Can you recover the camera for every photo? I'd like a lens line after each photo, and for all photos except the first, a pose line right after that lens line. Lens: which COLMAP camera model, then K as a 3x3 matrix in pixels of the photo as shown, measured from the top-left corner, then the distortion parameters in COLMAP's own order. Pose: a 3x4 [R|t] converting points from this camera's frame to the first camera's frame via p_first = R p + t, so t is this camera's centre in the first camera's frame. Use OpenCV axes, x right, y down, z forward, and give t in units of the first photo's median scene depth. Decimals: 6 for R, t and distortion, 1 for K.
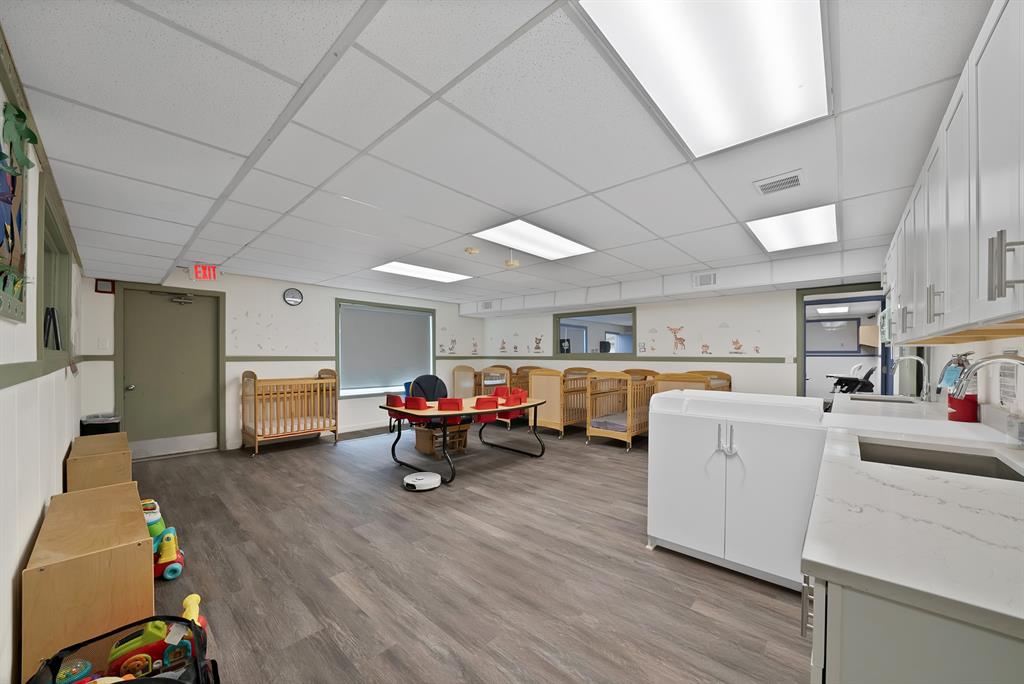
lens RADIAL K [[373.0, 0, 520.5], [0, 373.0, 356.9], [0, 0, 1]] dist [-0.019822, 0.000024]
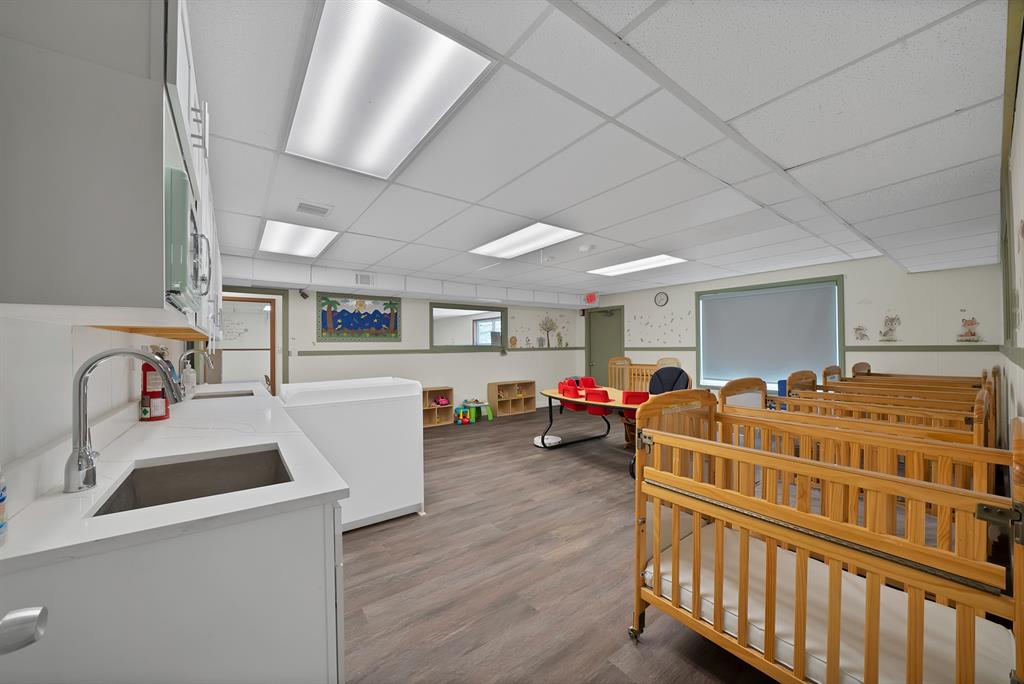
lens RADIAL K [[373.0, 0, 509.7], [0, 373.0, 349.5], [0, 0, 1]] dist [-0.019822, 0.000024]
pose [[-0.201932, 0.005009, -0.979387, 0.952874], [0.004034, 0.999983, 0.004282, -0.001731], [0.979391, -0.003087, -0.201949, 1.012174]]
